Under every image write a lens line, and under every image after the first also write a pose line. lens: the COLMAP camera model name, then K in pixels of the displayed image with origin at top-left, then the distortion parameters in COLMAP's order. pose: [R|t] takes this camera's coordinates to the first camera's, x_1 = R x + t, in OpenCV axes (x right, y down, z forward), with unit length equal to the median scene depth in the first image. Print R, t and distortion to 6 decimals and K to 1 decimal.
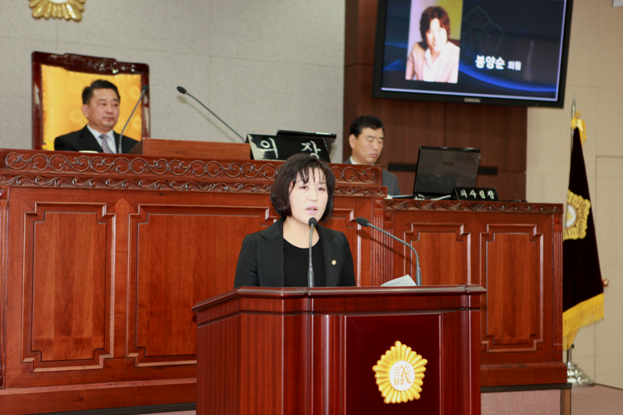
lens RADIAL K [[1197.6, 0, 311.5], [0, 1197.6, 207.5], [0, 0, 1]] dist [0.211984, -0.012039]
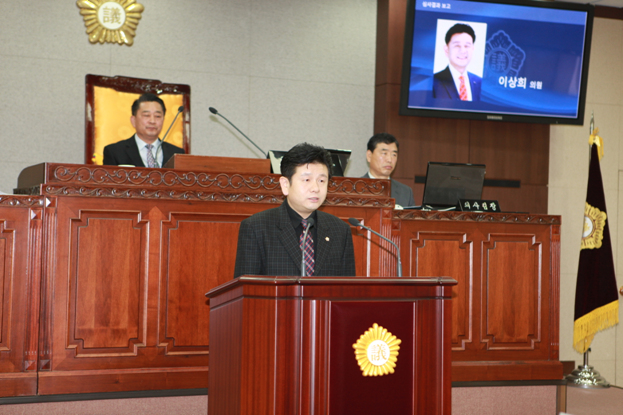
lens RADIAL K [[1197.6, 0, 311.5], [0, 1197.6, 207.5], [0, 0, 1]] dist [0.211984, -0.012039]
pose [[0.998157, 0.010197, -0.059818, 0.049849], [-0.010573, 0.999926, -0.005976, -0.001487], [0.059752, 0.006597, 0.998191, -0.108049]]
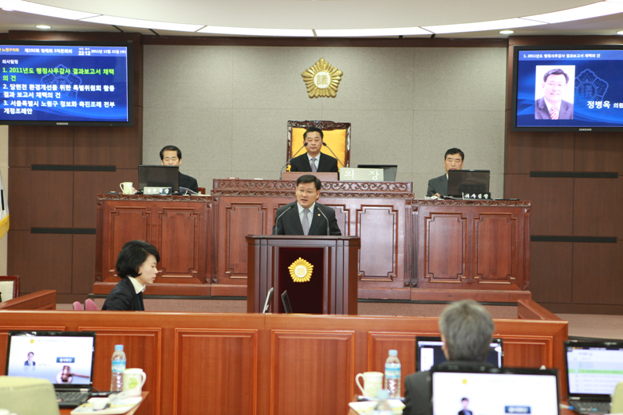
lens RADIAL K [[1232.2, 0, 311.5], [0, 1232.2, 207.5], [0, 0, 1]] dist [0.171897, 0.249354]
pose [[0.865541, 0.004652, -0.500817, 0.862073], [0.005537, 0.999807, 0.018857, -0.031078], [0.500808, -0.019094, 0.865348, -0.744139]]
